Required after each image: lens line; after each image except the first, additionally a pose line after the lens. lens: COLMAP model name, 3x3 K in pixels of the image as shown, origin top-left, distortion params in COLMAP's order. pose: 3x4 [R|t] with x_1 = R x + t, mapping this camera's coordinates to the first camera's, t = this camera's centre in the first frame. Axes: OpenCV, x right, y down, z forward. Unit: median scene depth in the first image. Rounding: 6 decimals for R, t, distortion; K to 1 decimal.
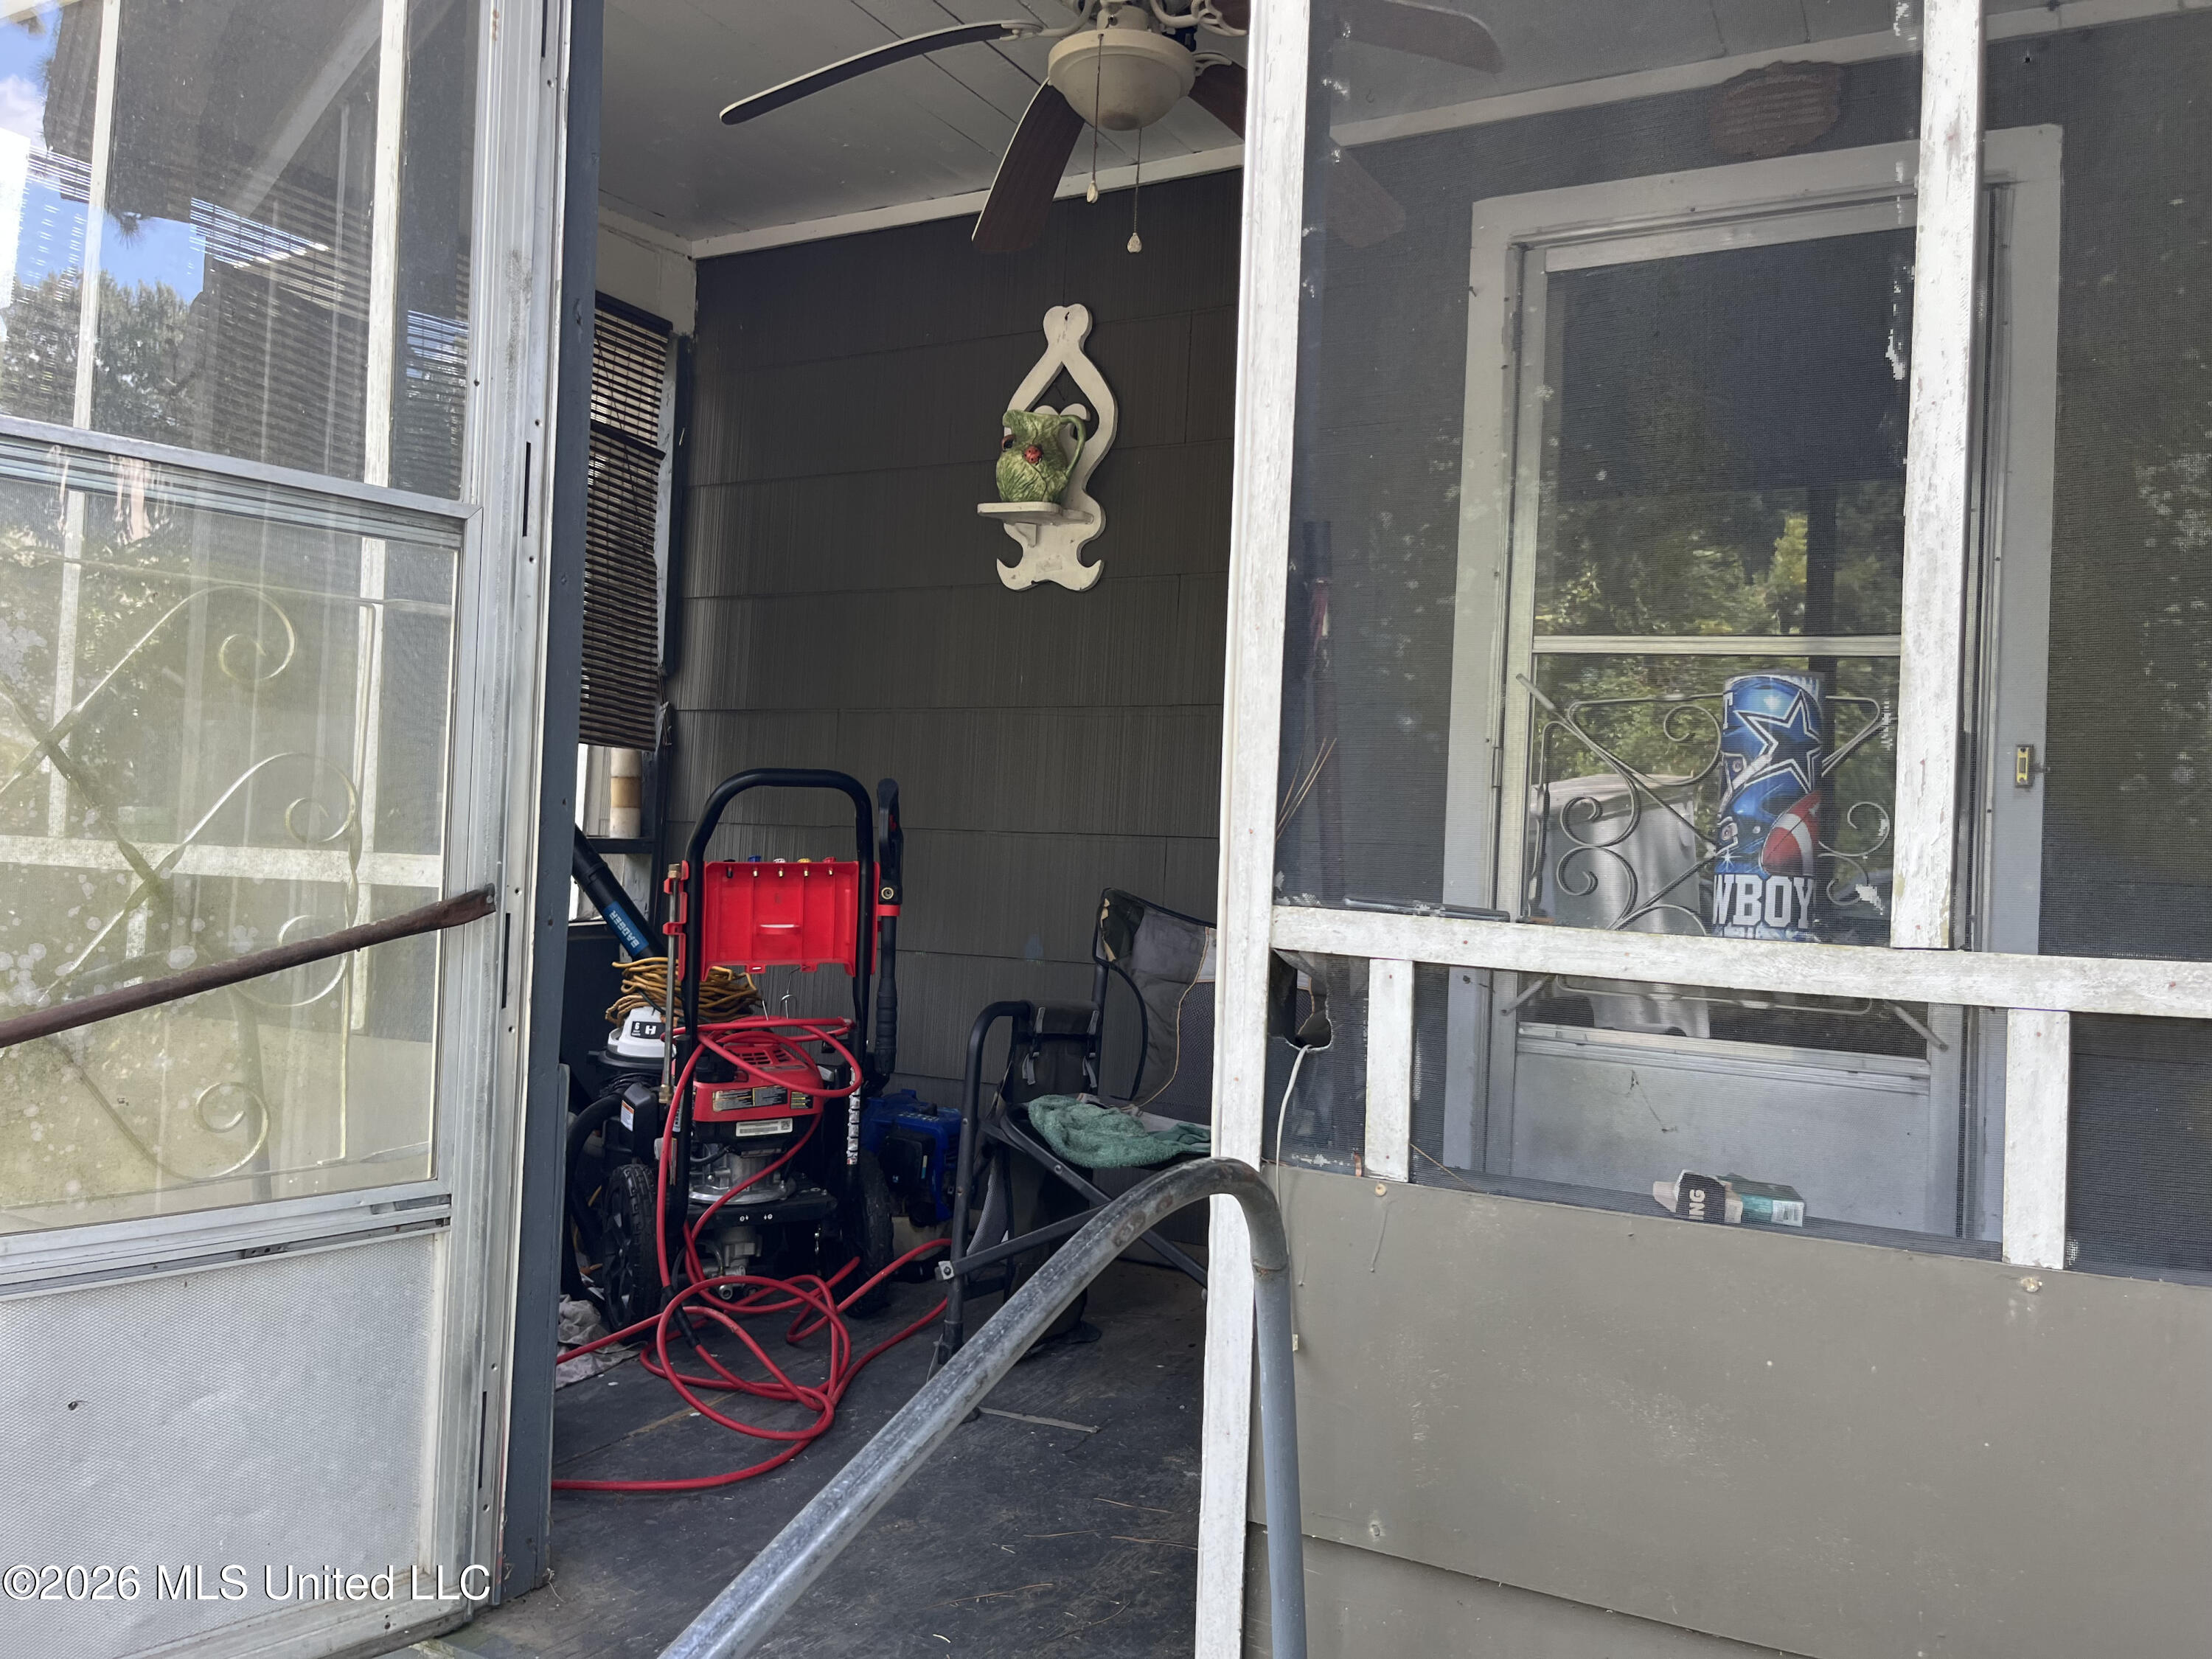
lens RADIAL K [[1682.3, 0, 1108.5], [0, 1682.3, 821.3], [0, 0, 1]] dist [0.047556, -0.068581]
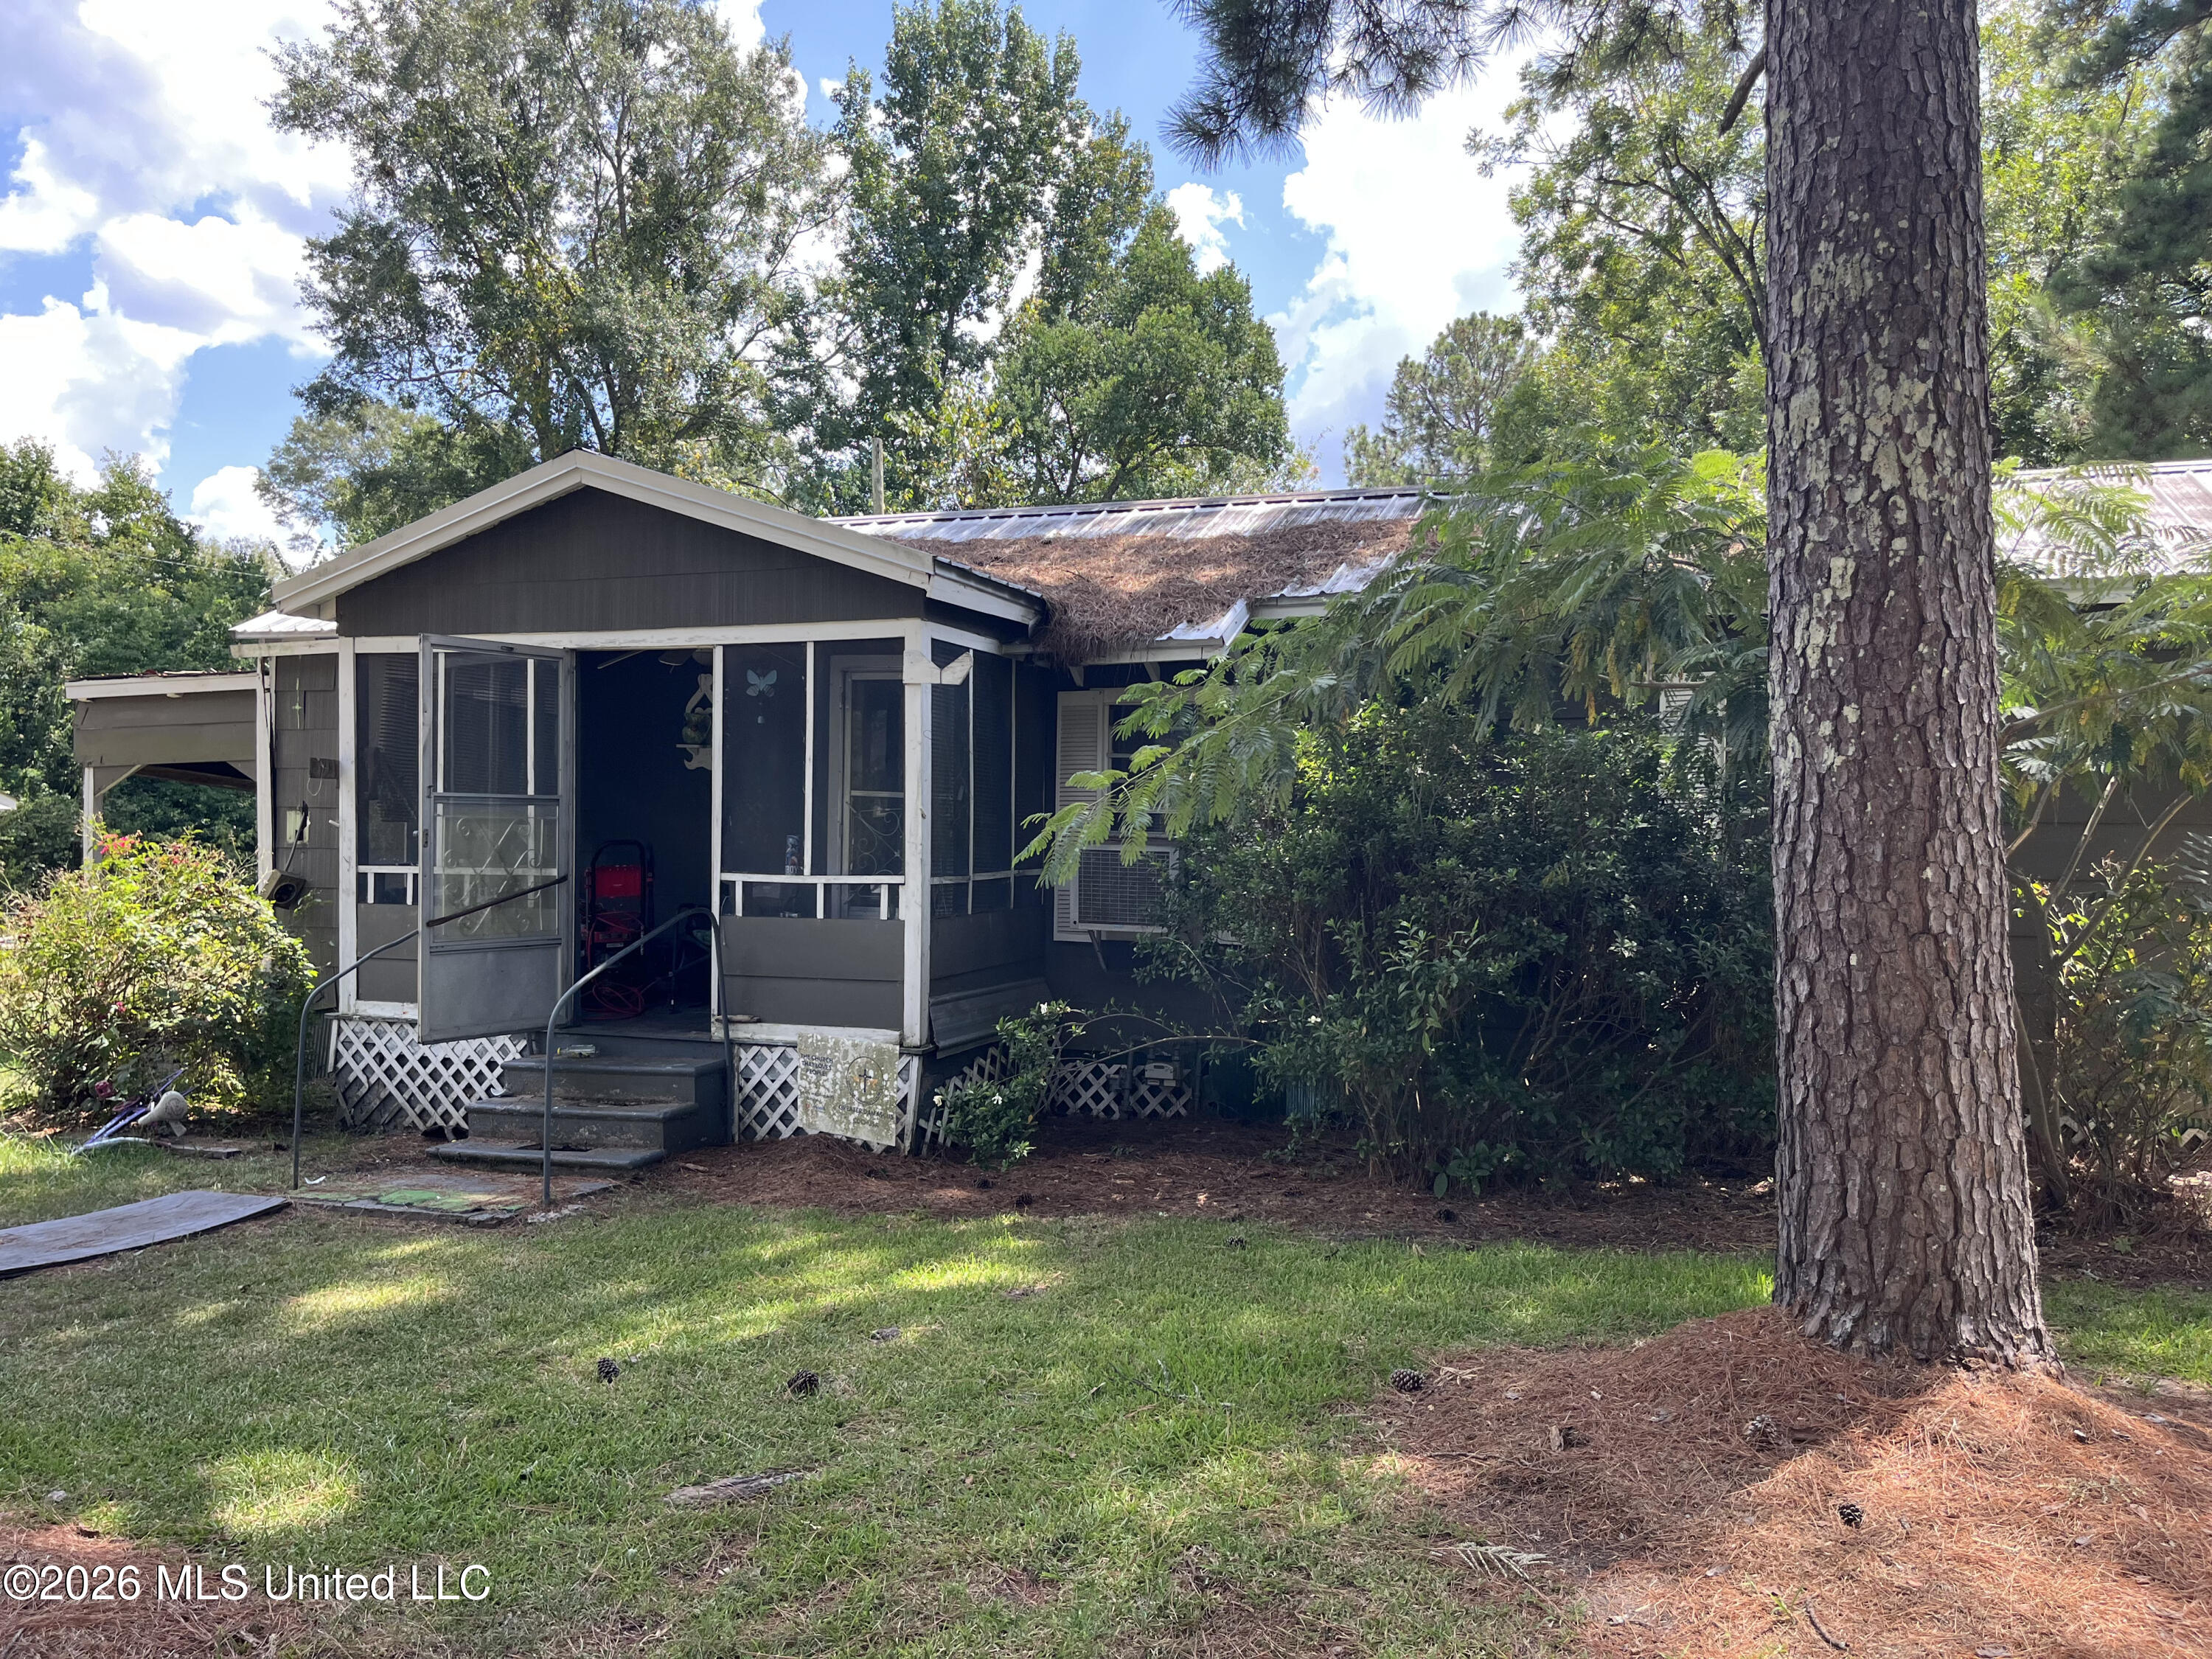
lens RADIAL K [[1682.3, 0, 1108.7], [0, 1682.3, 851.6], [0, 0, 1]] dist [0.047556, -0.068581]
pose [[0.989781, -0.034184, 0.138436, 0.515499], [0.030570, 0.999136, 0.028147, -0.120654], [-0.139278, -0.023628, 0.989971, -4.091008]]
